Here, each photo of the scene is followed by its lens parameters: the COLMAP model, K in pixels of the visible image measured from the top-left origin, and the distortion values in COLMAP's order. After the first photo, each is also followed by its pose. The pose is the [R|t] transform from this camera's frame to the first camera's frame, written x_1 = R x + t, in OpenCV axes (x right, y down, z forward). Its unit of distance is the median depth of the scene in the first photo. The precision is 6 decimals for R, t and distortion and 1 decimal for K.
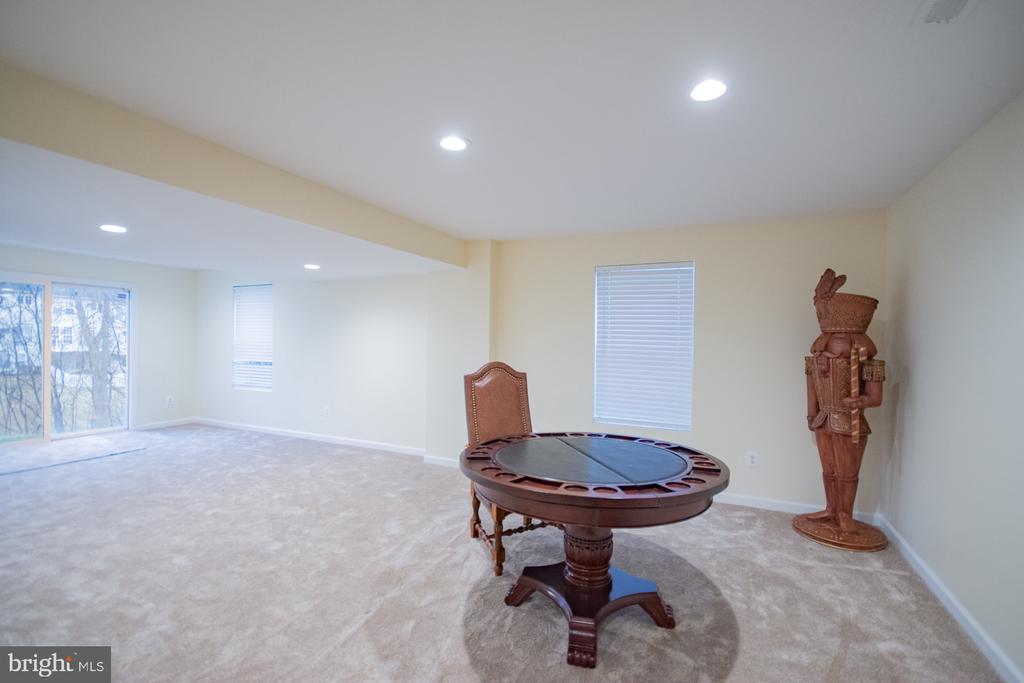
lens RADIAL K [[454.6, 0, 512.0], [0, 454.6, 341.5], [0, 0, 1]] dist [0.036590, -0.024567]
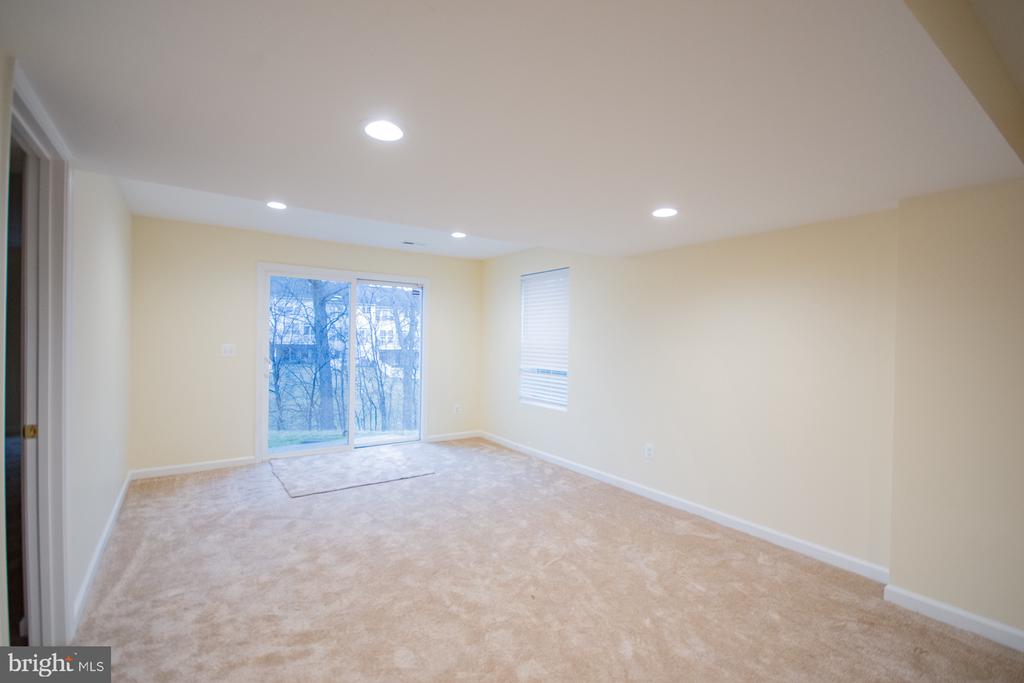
lens RADIAL K [[461.9, 0, 510.4], [0, 461.9, 338.7], [0, 0, 1]] dist [0.021538, -0.017526]
pose [[0.869131, 0.003888, -0.494567, -0.251333], [-0.009141, 0.999925, -0.008203, -0.002357], [0.494498, 0.011650, 0.869101, 0.323866]]
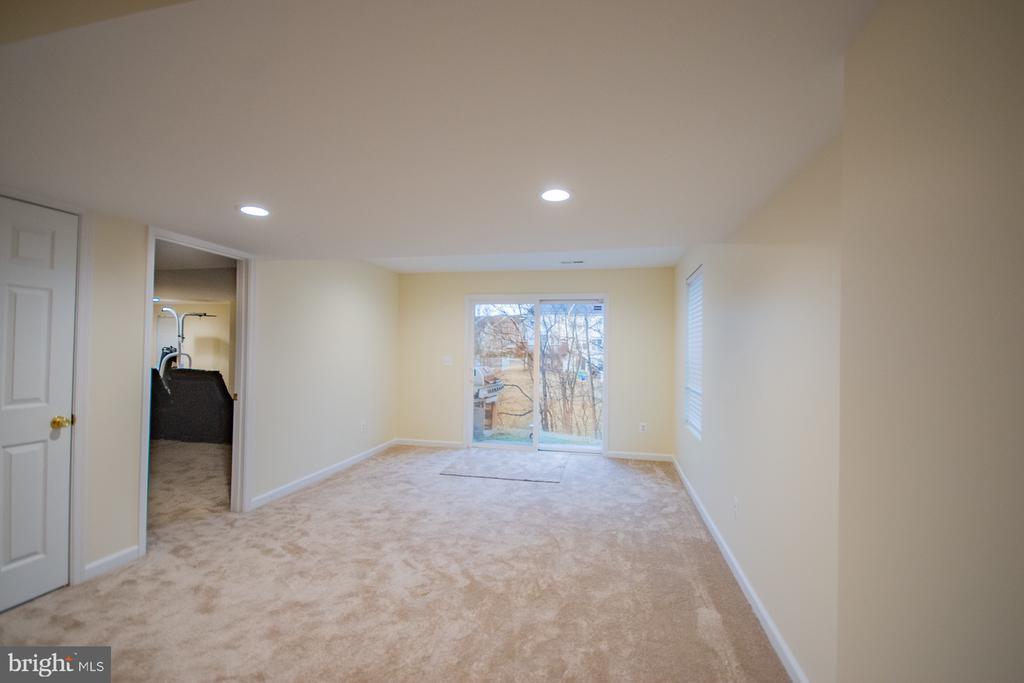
lens RADIAL K [[451.5, 0, 512.0], [0, 451.5, 341.5], [0, 0, 1]] dist [0.008719, -0.008865]
pose [[0.223659, -0.027232, -0.974287, 0.004735], [-0.012684, 0.999444, -0.030847, -0.000886], [0.974585, 0.019257, 0.223189, 0.679084]]
